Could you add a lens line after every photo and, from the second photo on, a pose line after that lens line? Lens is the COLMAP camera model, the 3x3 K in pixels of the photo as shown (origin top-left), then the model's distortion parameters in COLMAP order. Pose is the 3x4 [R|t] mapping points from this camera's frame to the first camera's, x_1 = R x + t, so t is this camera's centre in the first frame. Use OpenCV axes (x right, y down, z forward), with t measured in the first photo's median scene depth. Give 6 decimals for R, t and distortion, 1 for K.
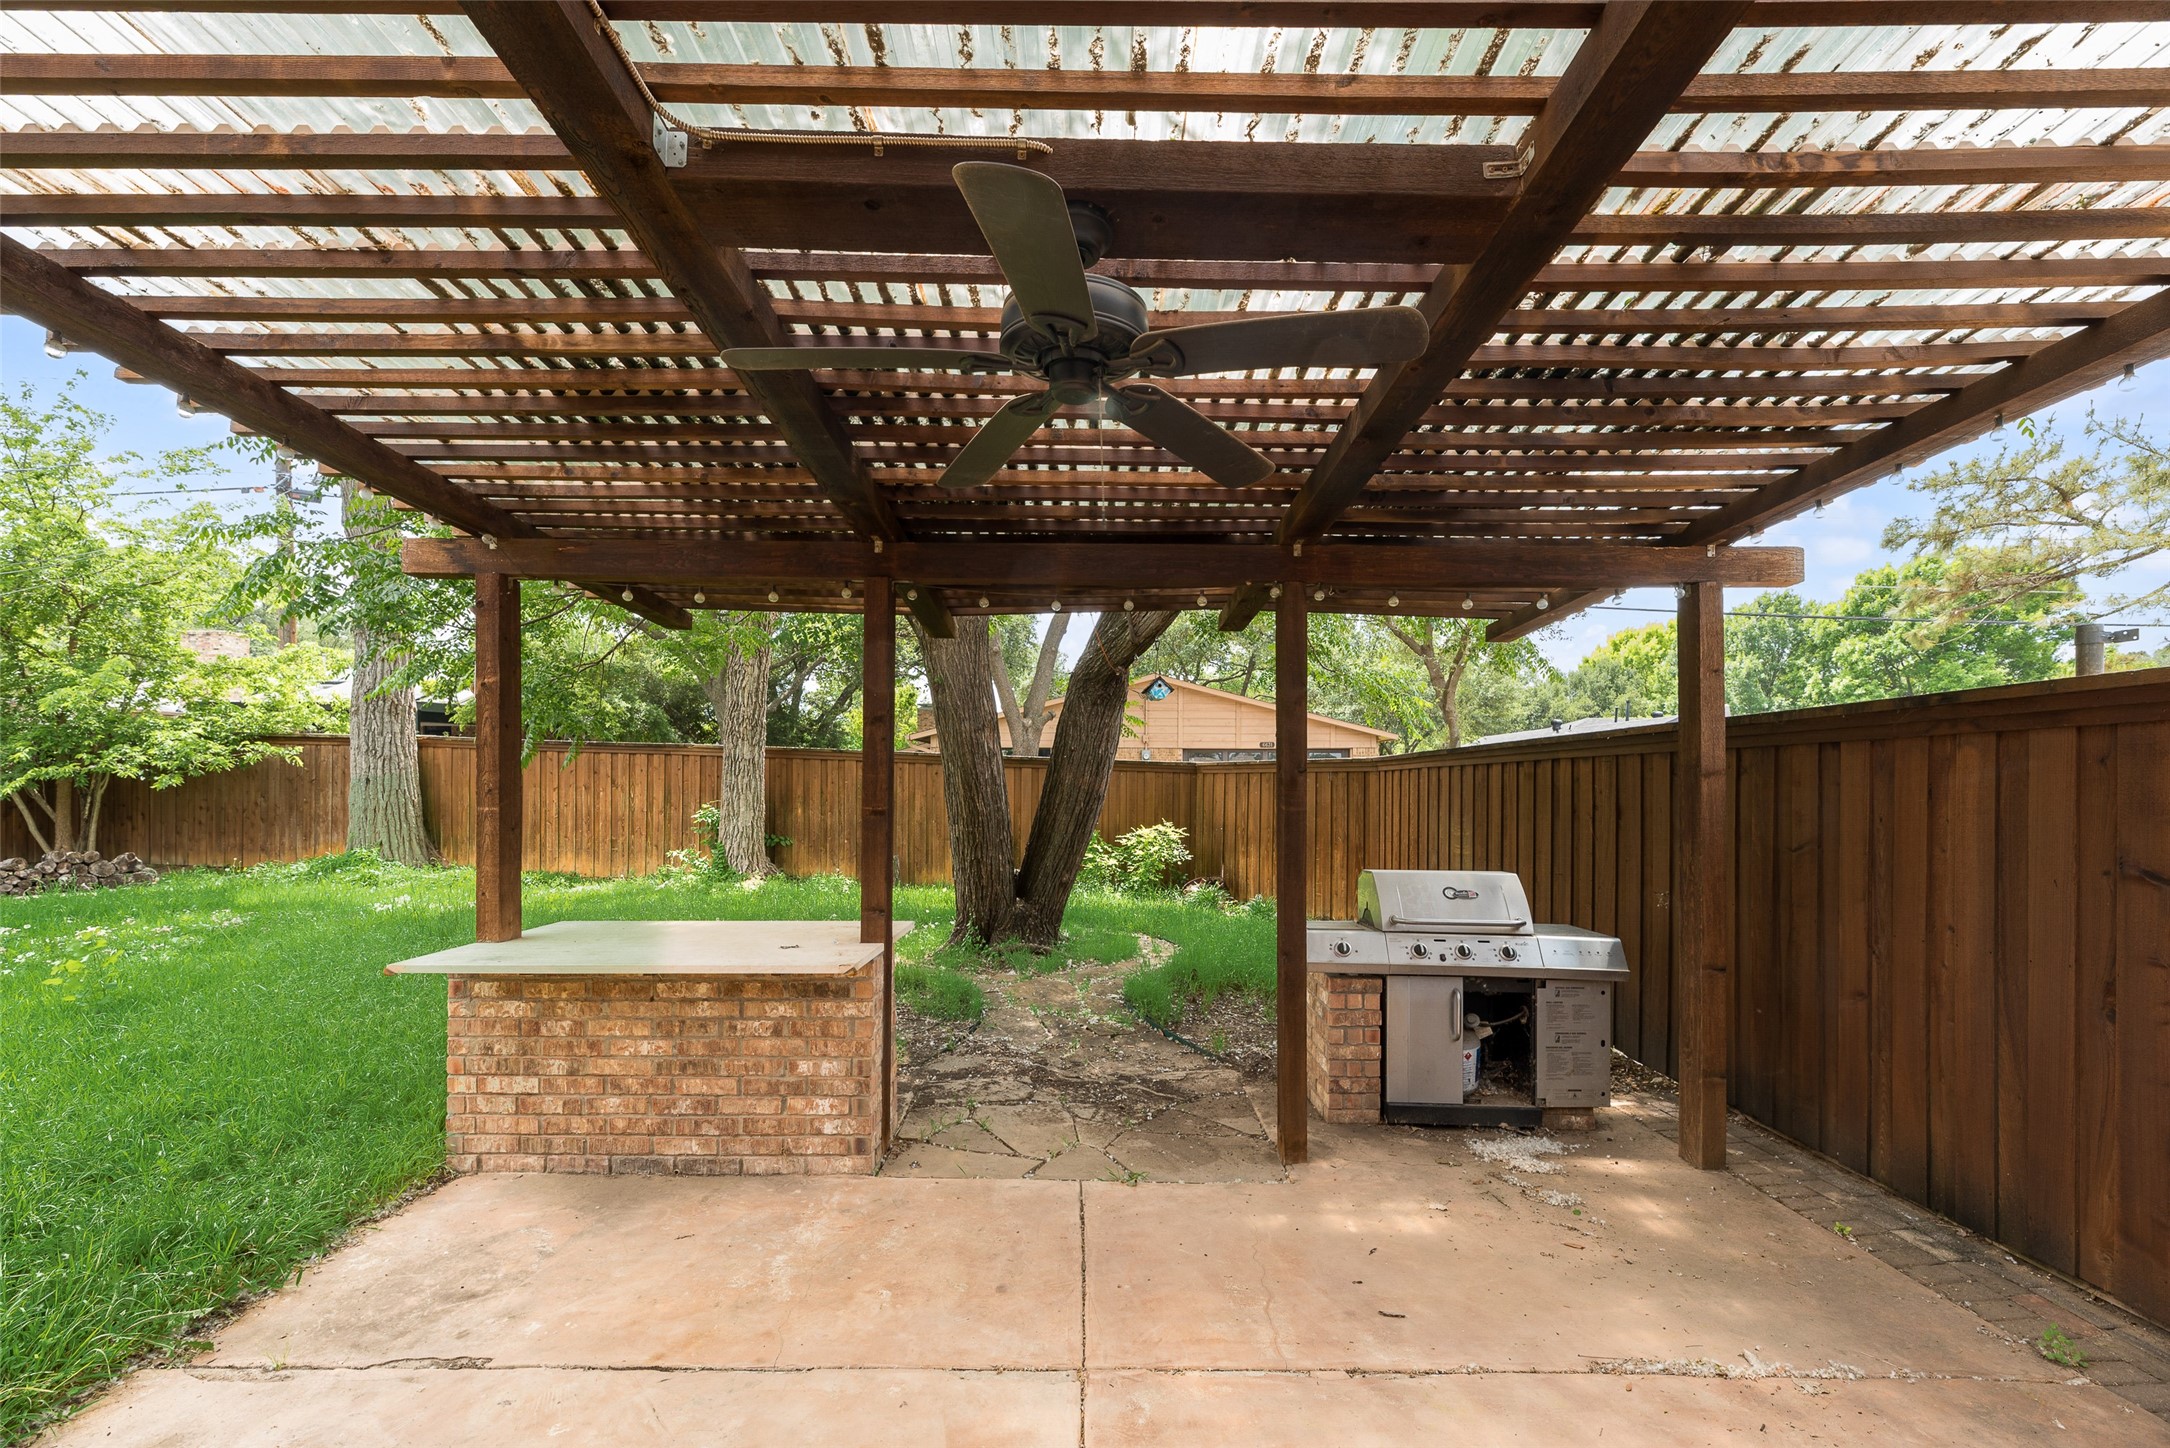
lens RADIAL K [[893.3, 0, 1089.7], [0, 893.3, 786.6], [0, 0, 1]] dist [0.001405, -0.000022]
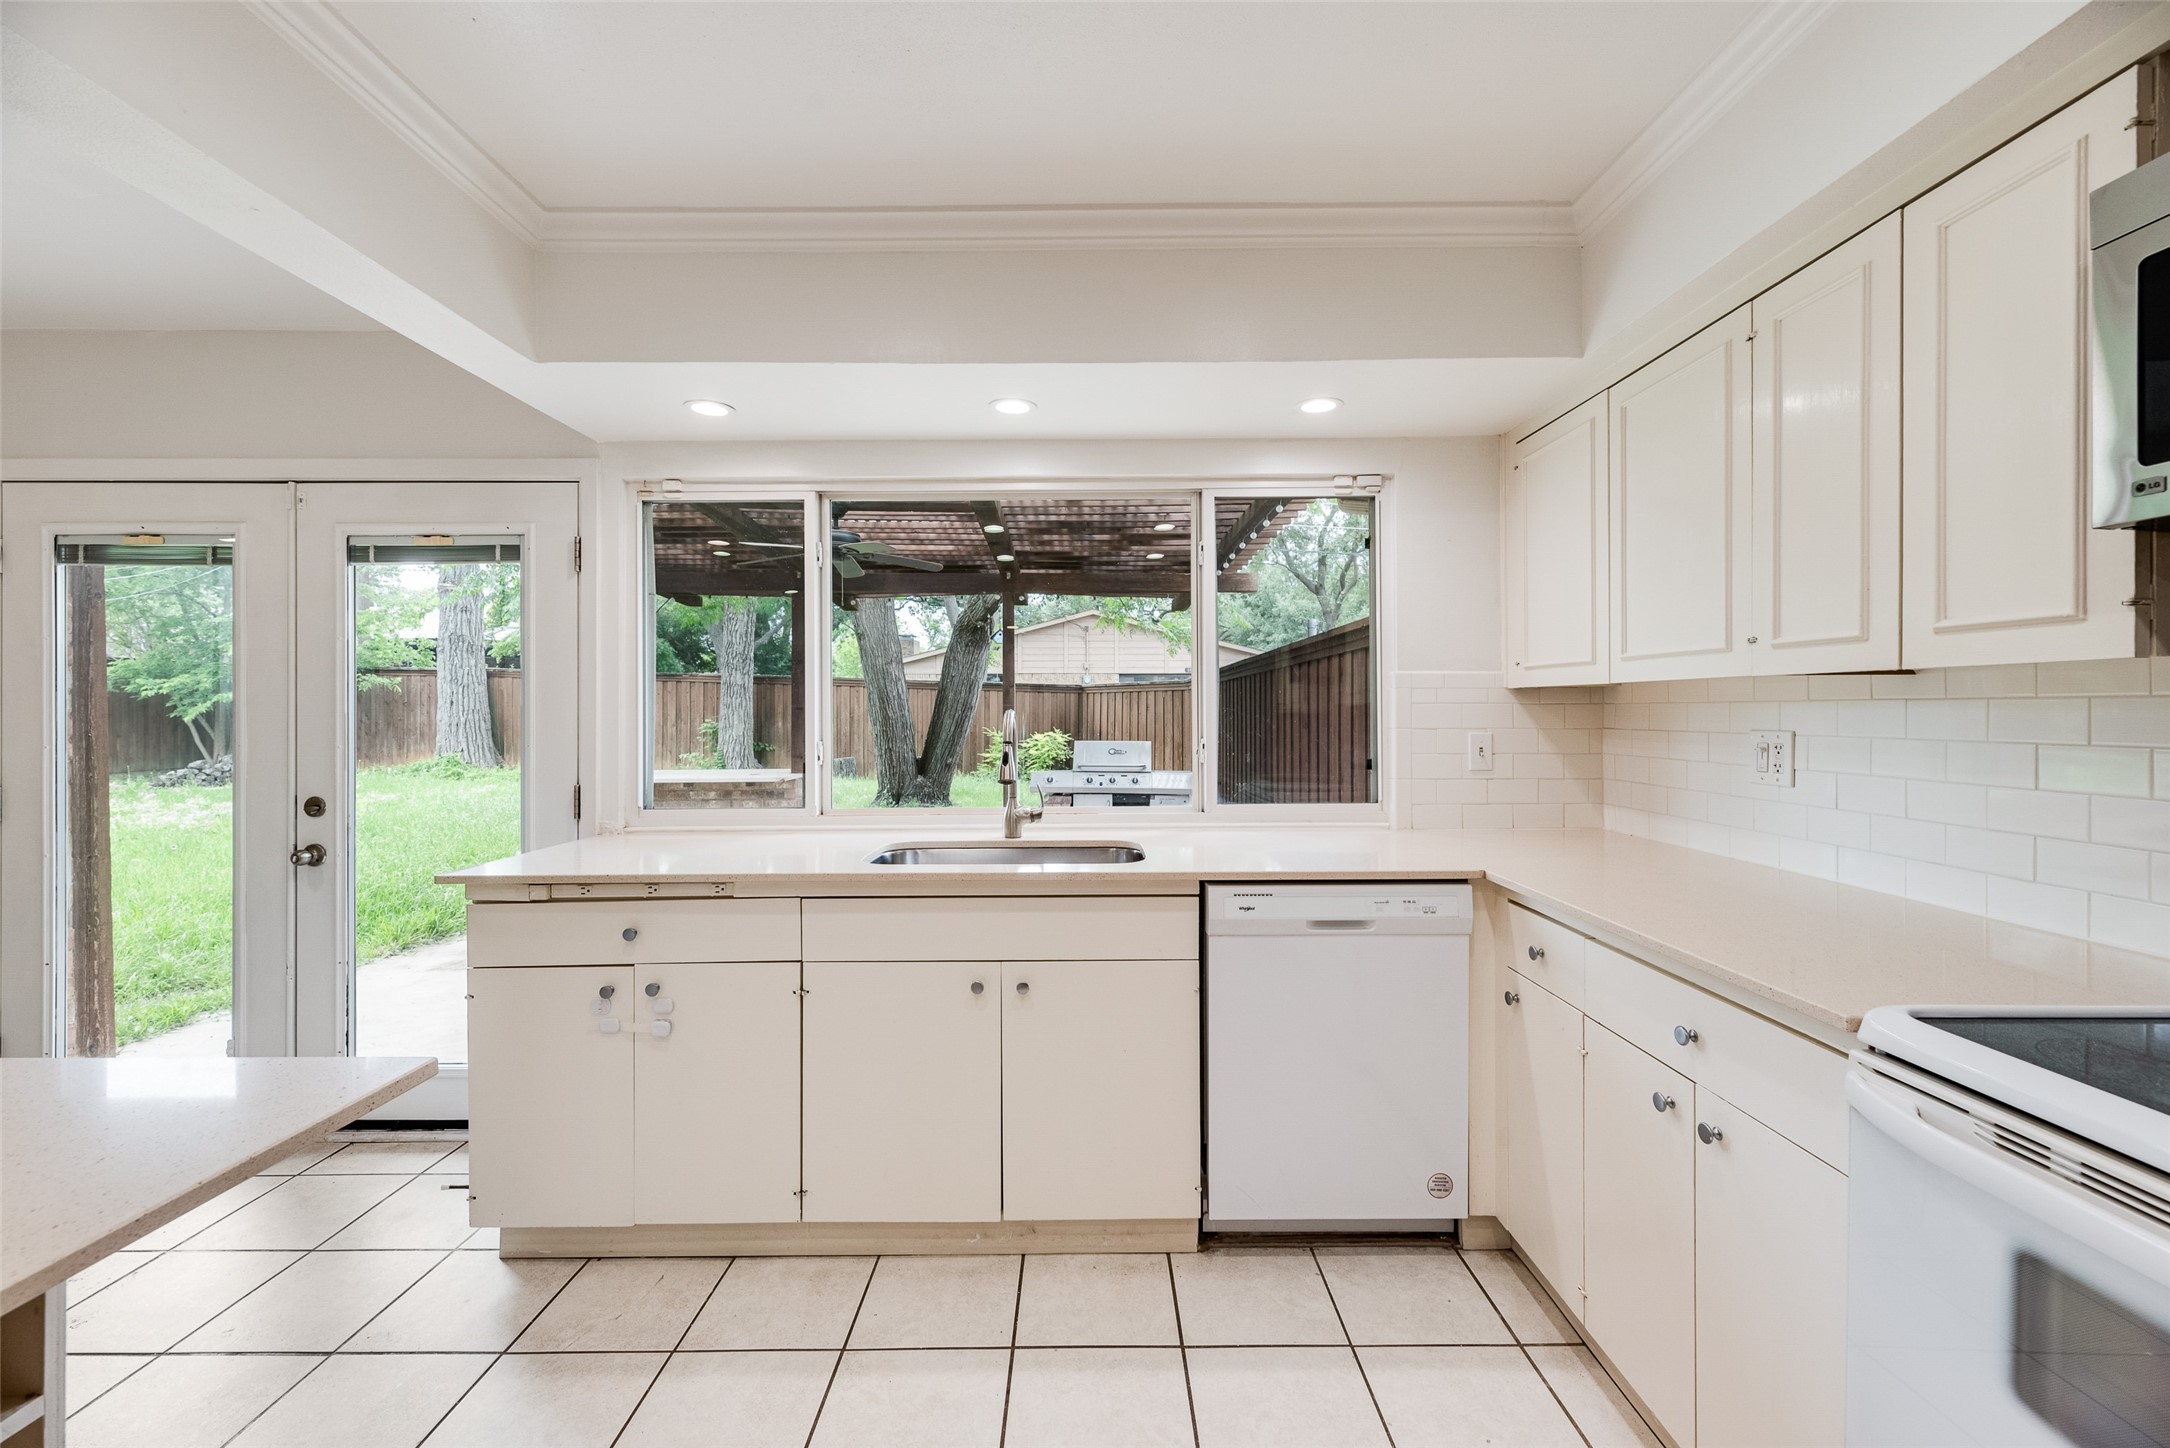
lens RADIAL K [[878.8, 0, 1091.8], [0, 878.8, 714.8], [0, 0, 1]] dist [0.001362, -0.000241]
pose [[0.999926, -0.006922, 0.010021, 0.128505], [0.006884, 0.999969, 0.003840, 0.012903], [-0.010047, -0.003771, 0.999942, -0.314571]]
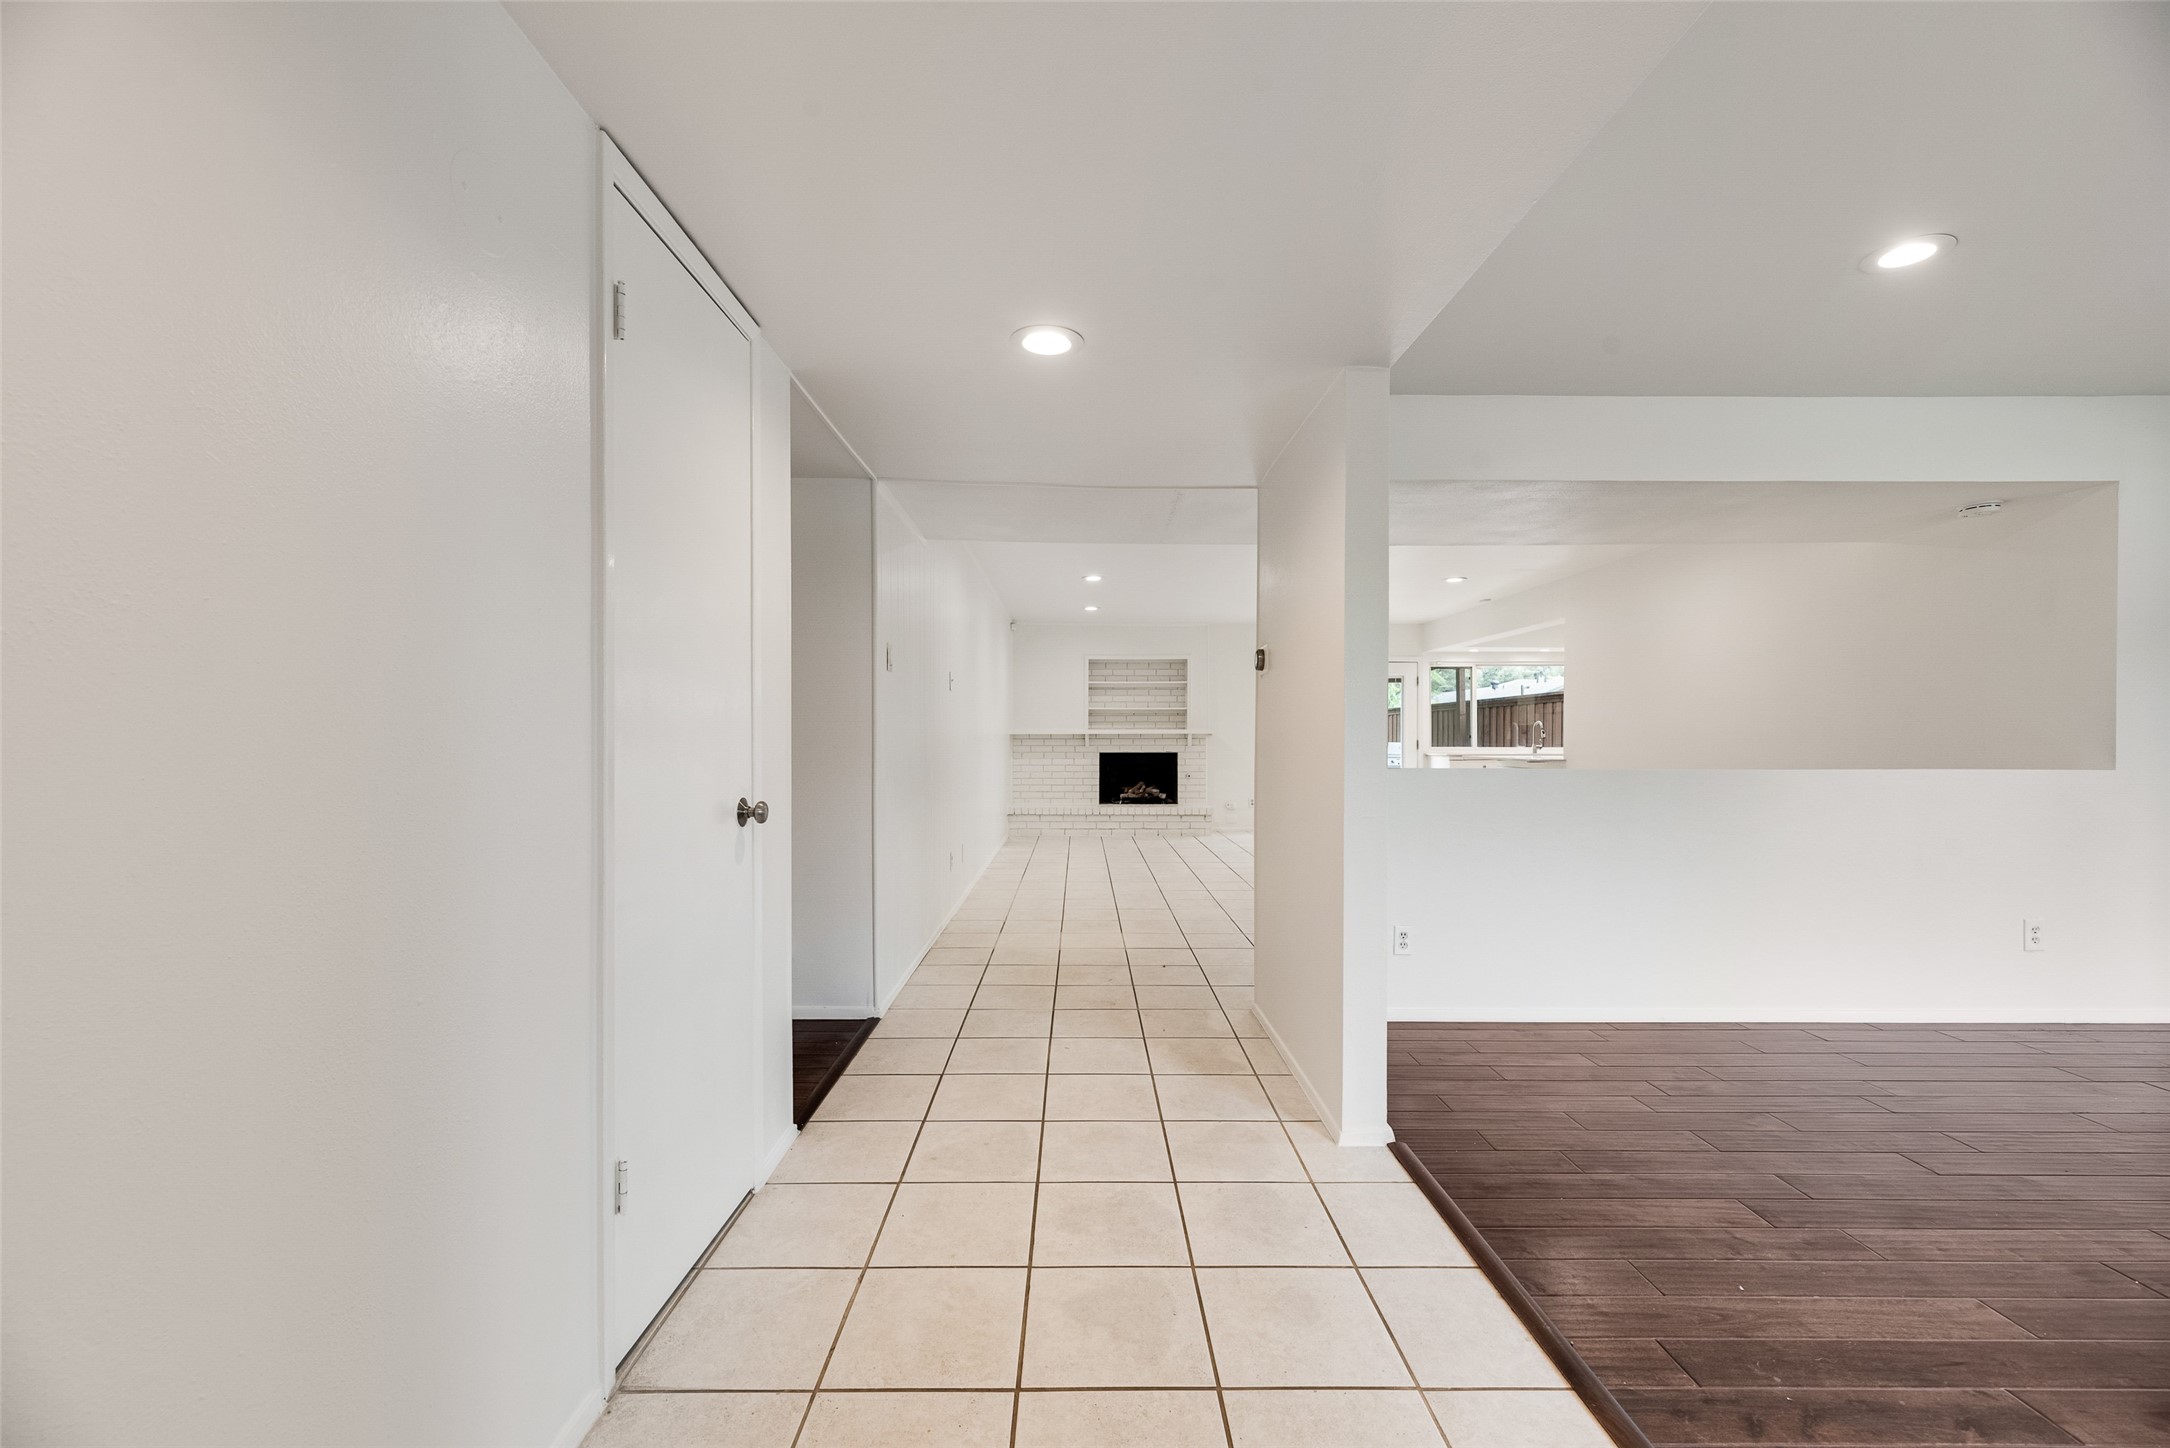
lens RADIAL K [[869.9, 0, 1087.3], [0, 869.9, 736.2], [0, 0, 1]] dist [0.002222, 0.000266]
pose [[0.999907, -0.002561, 0.013401, -0.354816], [0.002581, 0.999996, -0.001461, 0.027813], [-0.013397, 0.001496, 0.999909, -0.970222]]
